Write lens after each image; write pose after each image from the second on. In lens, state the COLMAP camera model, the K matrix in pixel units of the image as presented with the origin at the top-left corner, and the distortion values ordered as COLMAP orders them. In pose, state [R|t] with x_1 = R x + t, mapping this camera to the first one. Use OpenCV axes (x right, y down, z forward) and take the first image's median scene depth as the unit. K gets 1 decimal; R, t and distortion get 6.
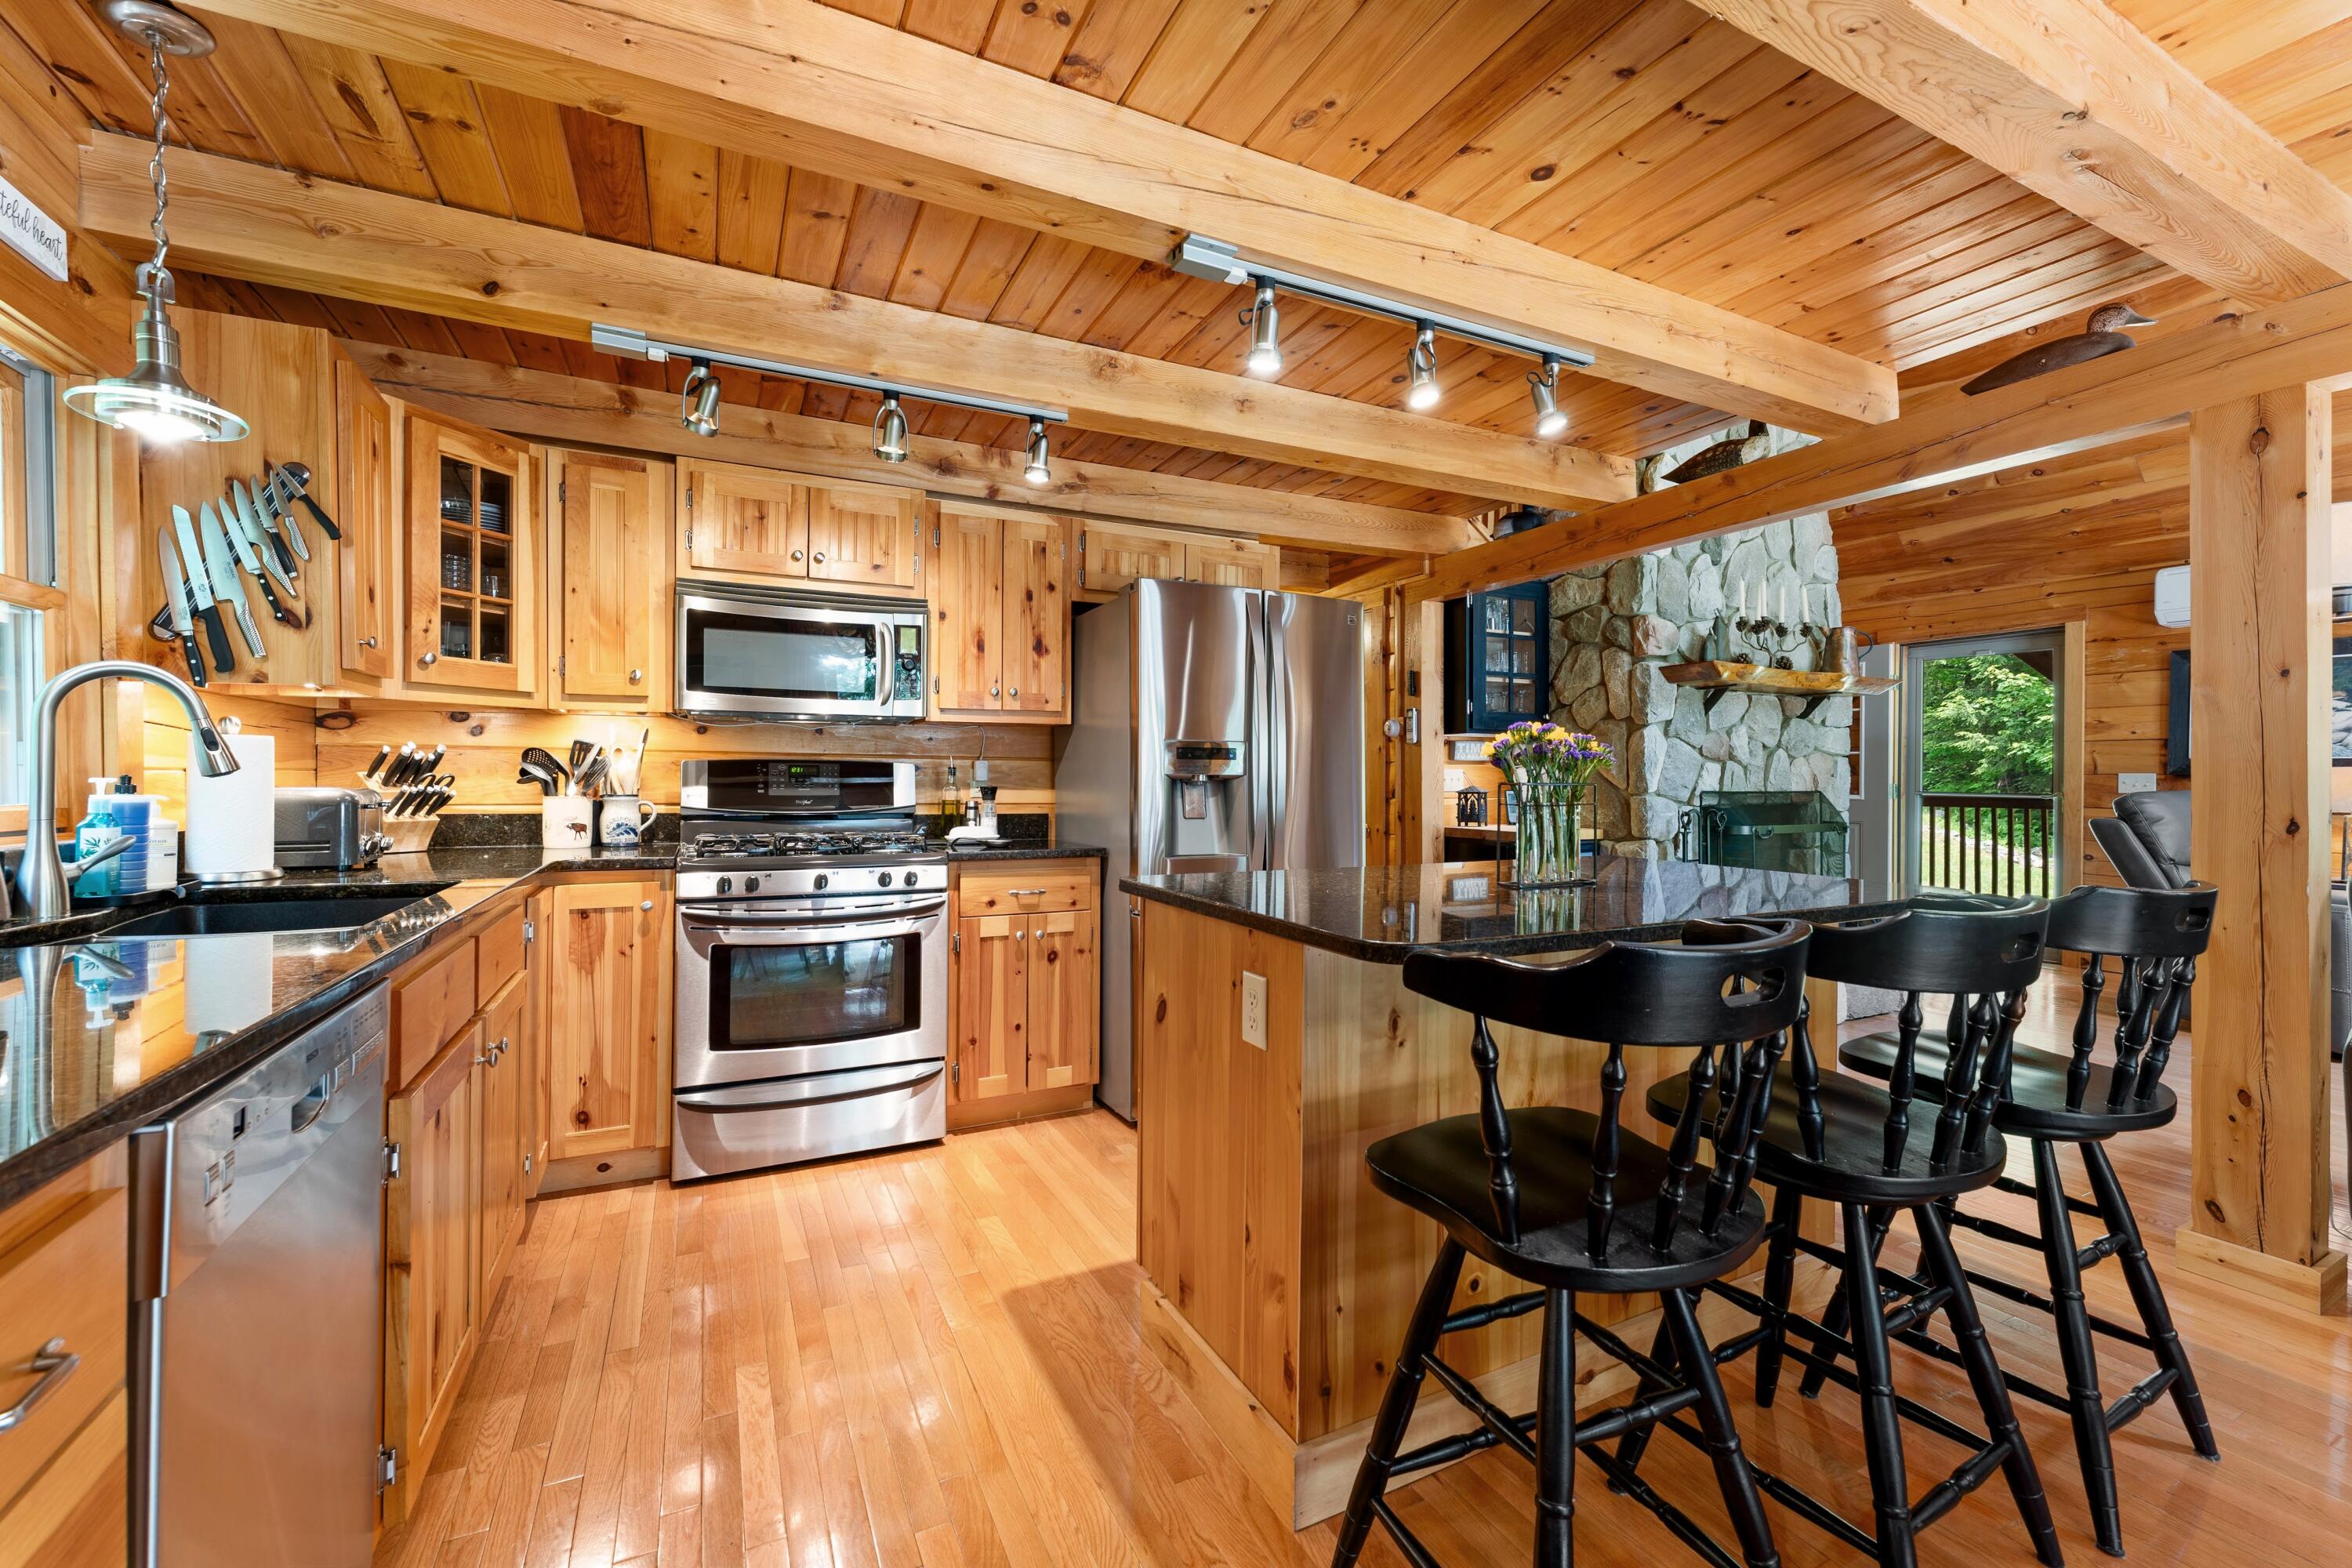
lens RADIAL K [[955.7, 0, 1191.8], [0, 955.7, 776.3], [0, 0, 1]] dist [0.001613, 0.000060]
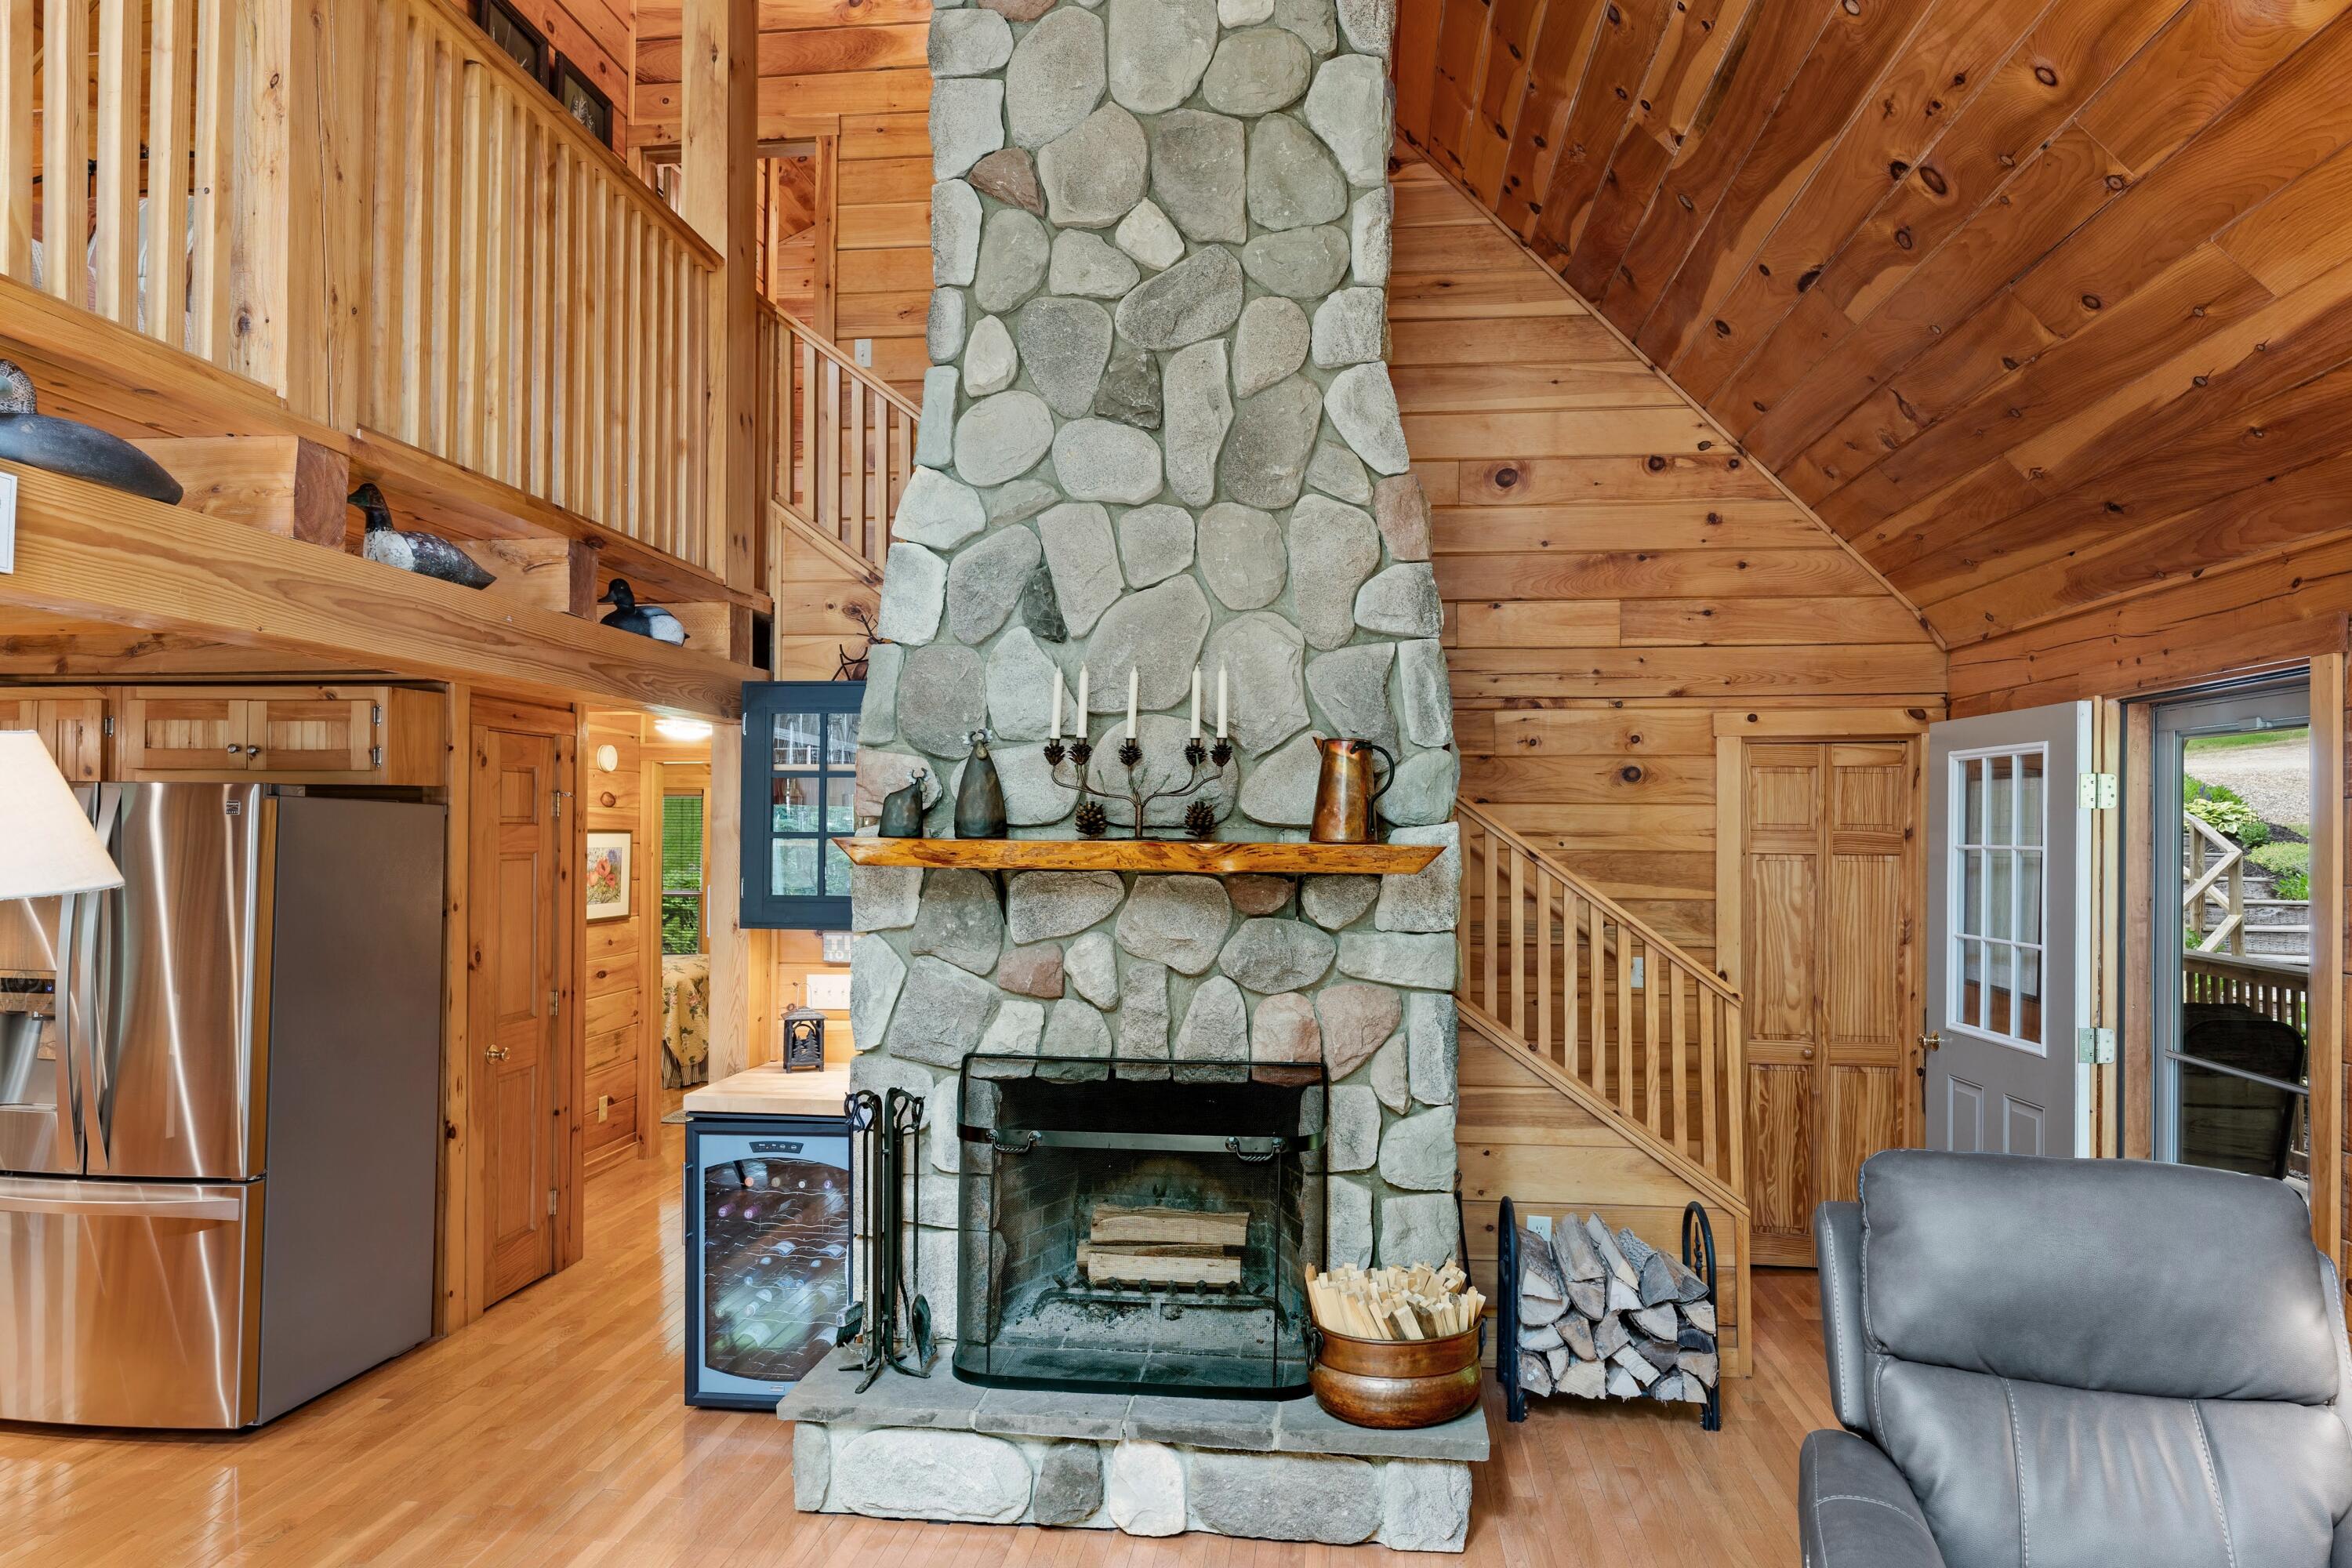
lens RADIAL K [[1409.1, 0, 1188.8], [0, 1409.1, 799.5], [0, 0, 1]] dist [-0.002080, -0.000989]
pose [[0.836669, -0.008567, -0.547642, 1.018791], [-0.003899, 0.999759, -0.021597, -0.108265], [0.547695, 0.020205, 0.836434, 0.345418]]
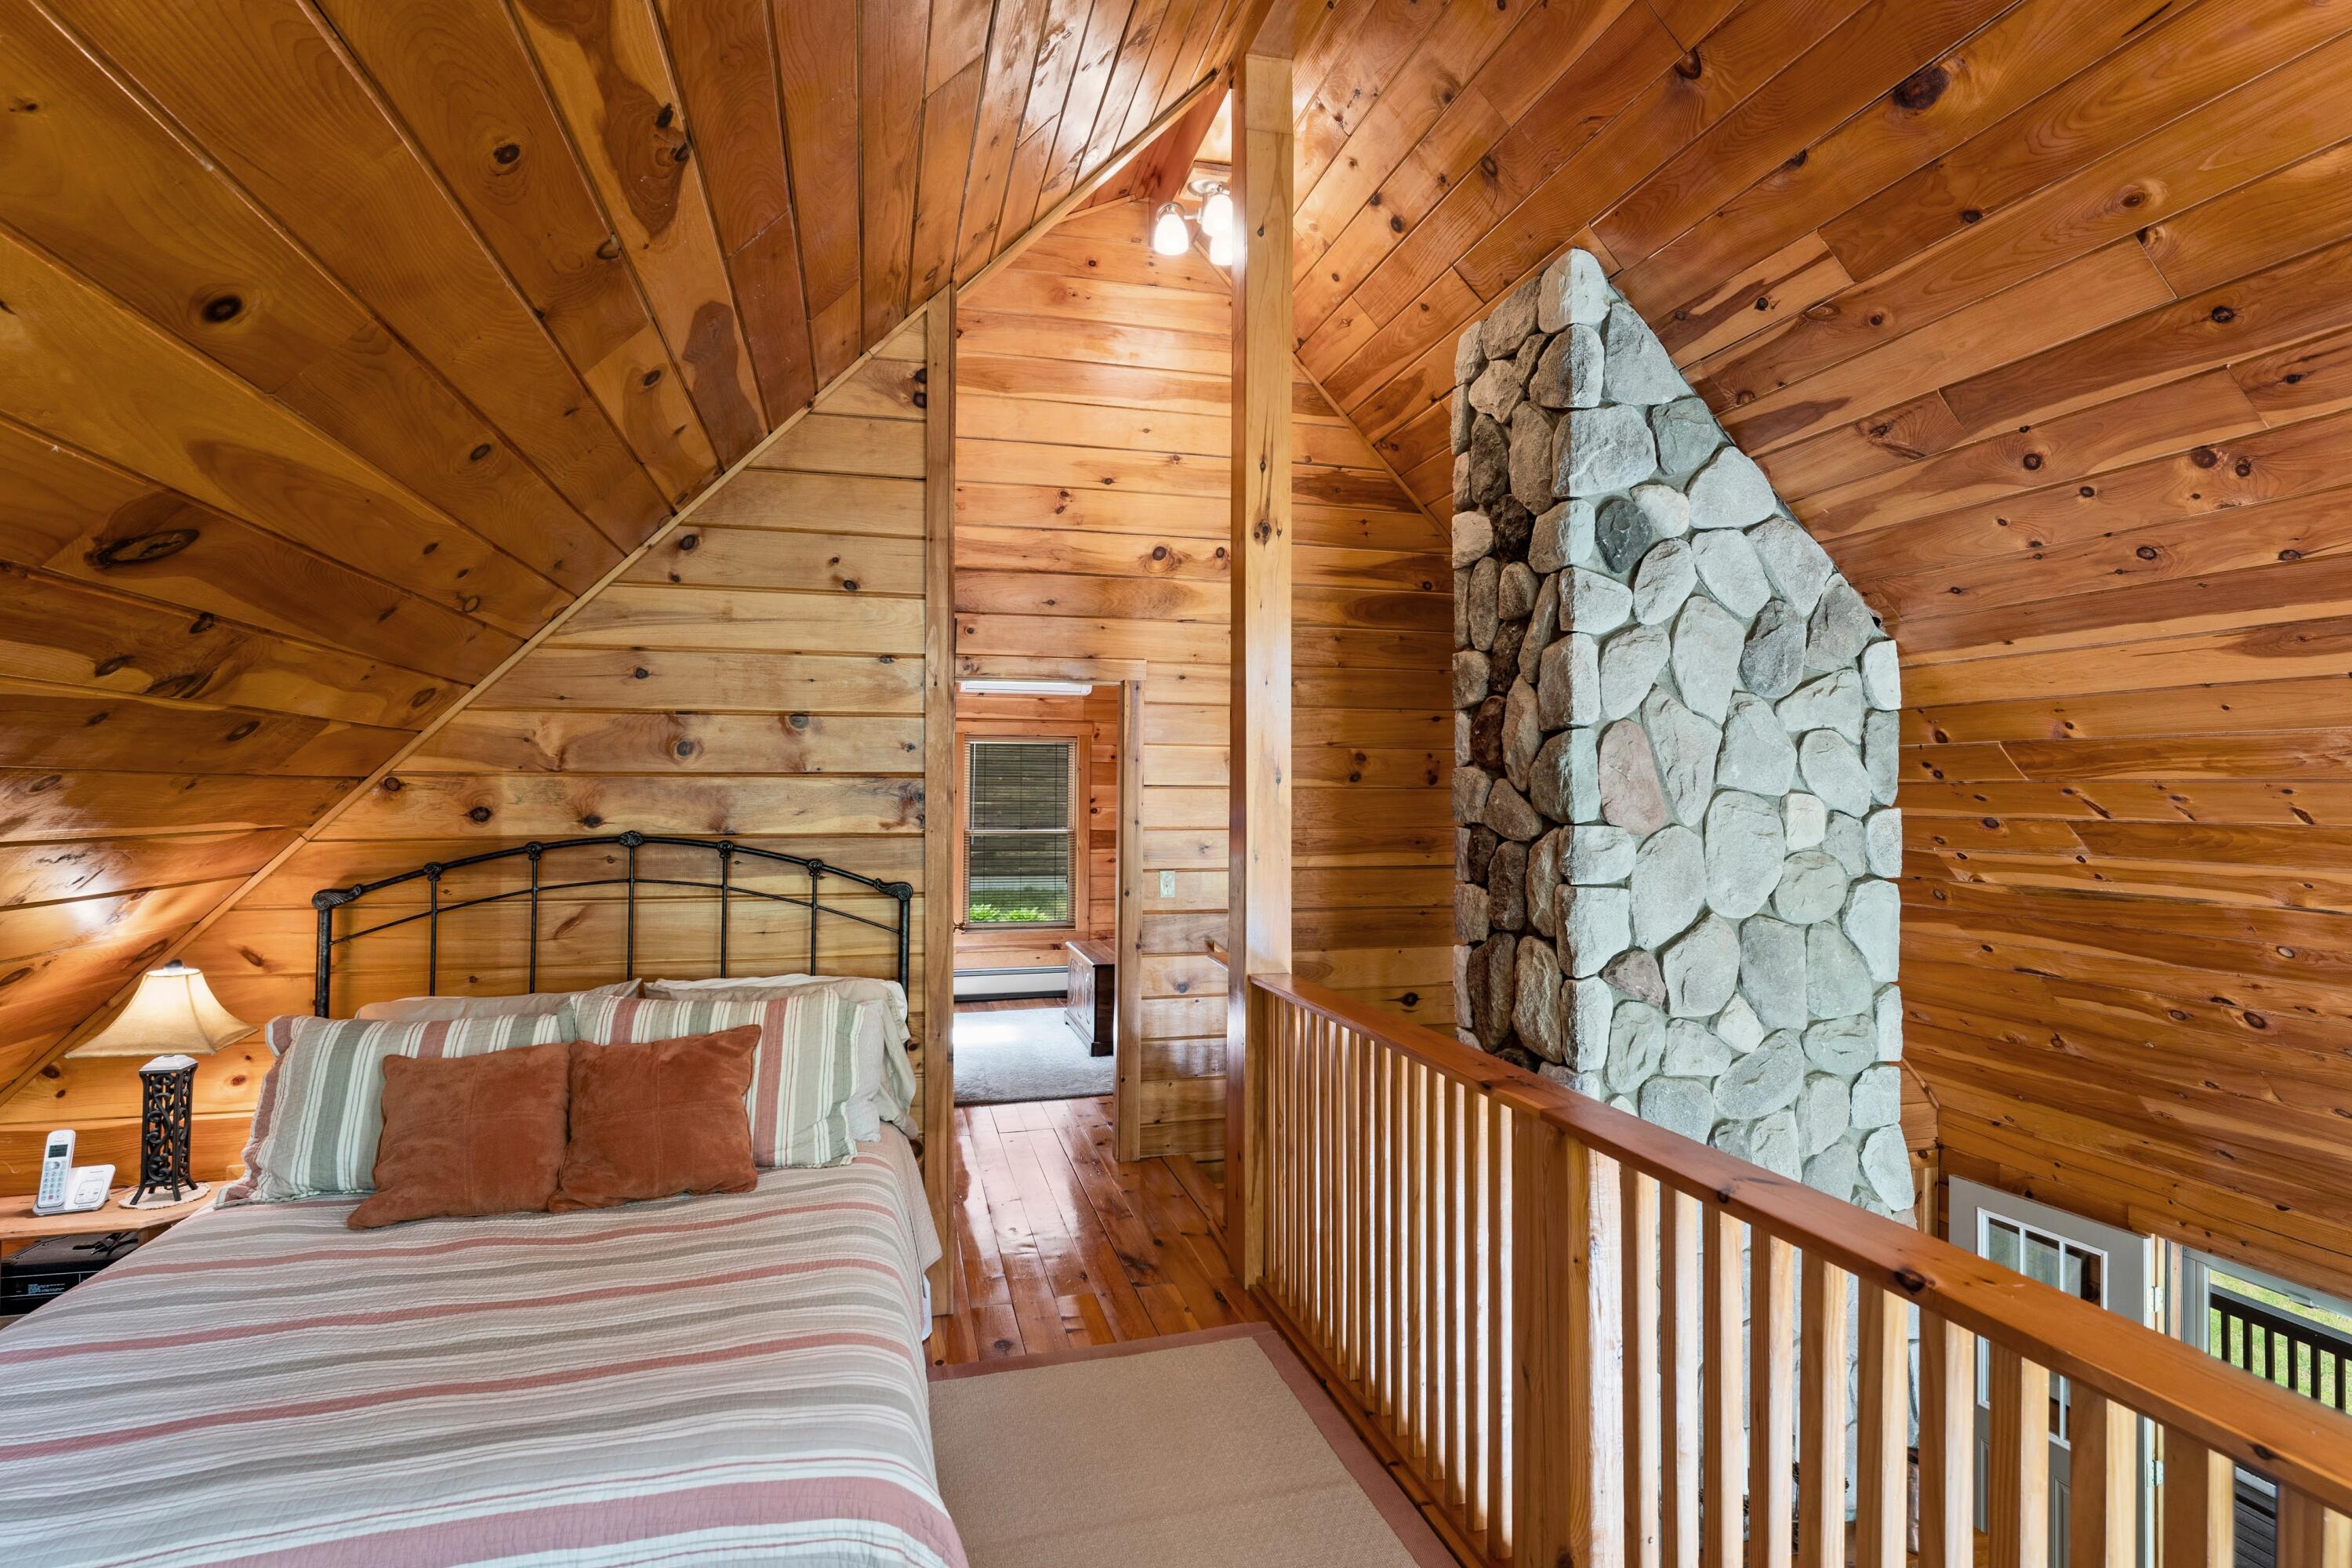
lens RADIAL K [[1163.3, 0, 1174.1], [0, 1163.3, 788.3], [0, 0, 1]] dist [0.002893, 0.000263]
pose [[0.975504, -0.002302, -0.219971, 0.374606], [0.000469, 0.999965, -0.008383, -0.592472], [0.219982, 0.008074, 0.975470, 0.140214]]
